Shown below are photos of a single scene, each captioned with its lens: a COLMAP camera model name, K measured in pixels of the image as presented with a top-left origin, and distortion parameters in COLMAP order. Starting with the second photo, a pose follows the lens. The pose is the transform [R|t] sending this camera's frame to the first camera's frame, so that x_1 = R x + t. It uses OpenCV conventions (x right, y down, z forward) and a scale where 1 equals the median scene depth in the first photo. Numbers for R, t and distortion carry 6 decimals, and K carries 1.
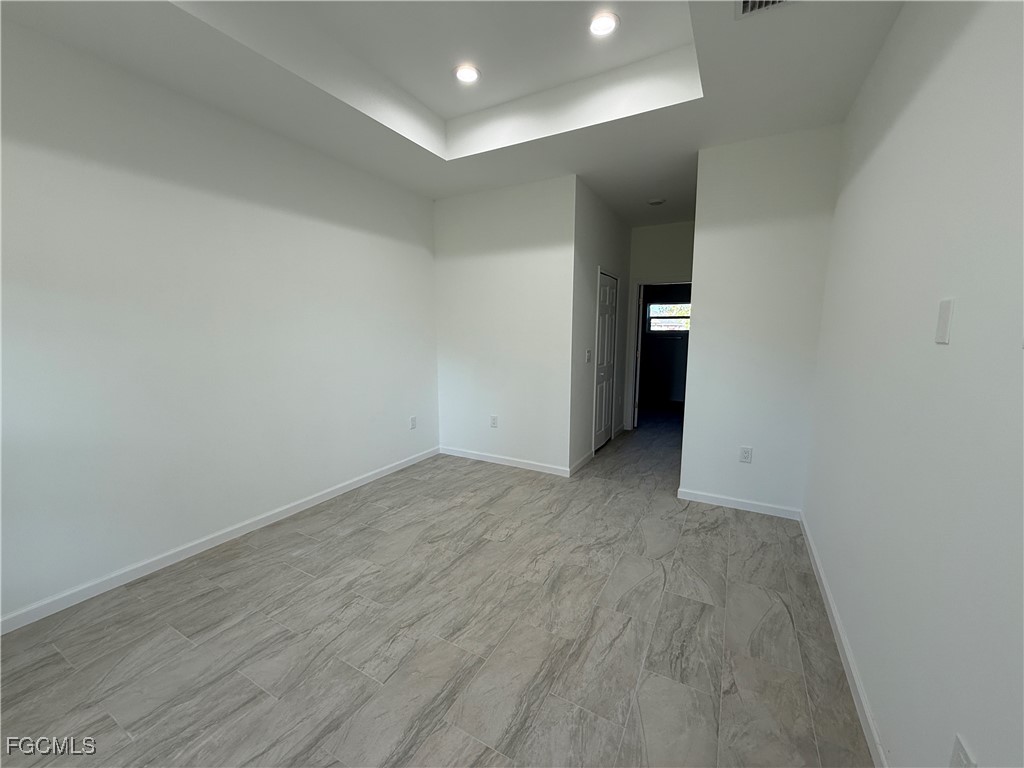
lens RADIAL K [[407.9, 0, 506.8], [0, 407.9, 382.2], [0, 0, 1]] dist [0.002822, 0.000162]
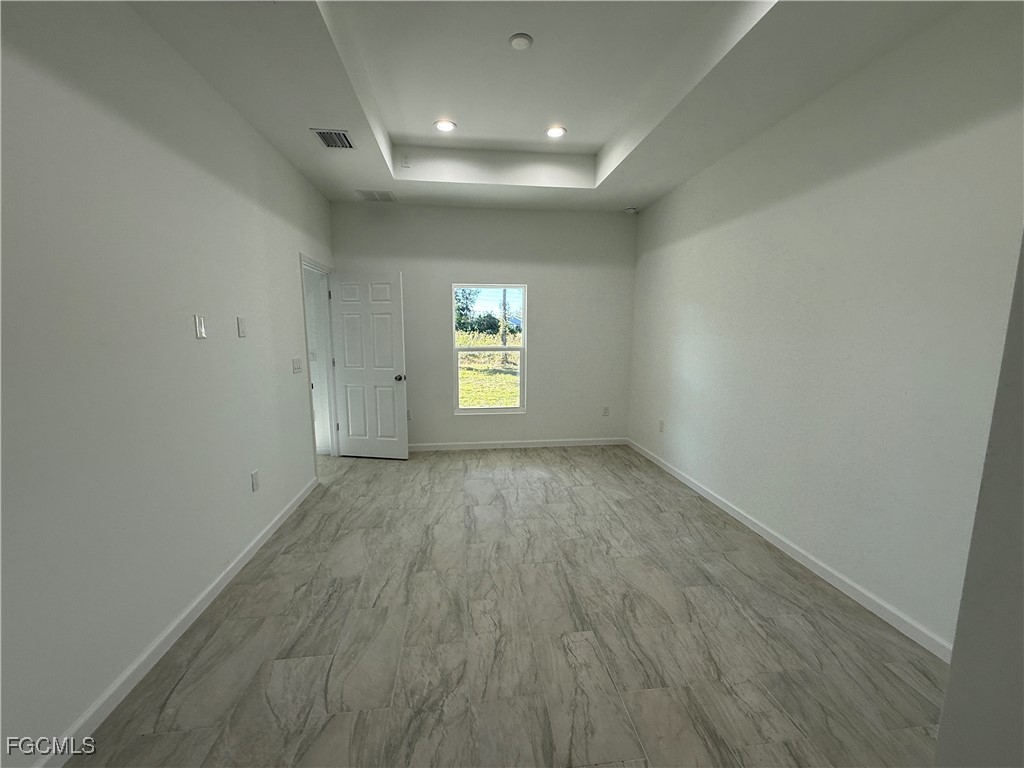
lens RADIAL K [[407.9, 0, 506.6], [0, 407.9, 384.1], [0, 0, 1]] dist [0.002822, 0.000162]
pose [[-0.806515, 0.077403, -0.586125, 0.514430], [-0.079504, 0.968188, 0.237257, -0.213925], [0.585843, 0.237950, -0.774705, 1.613457]]
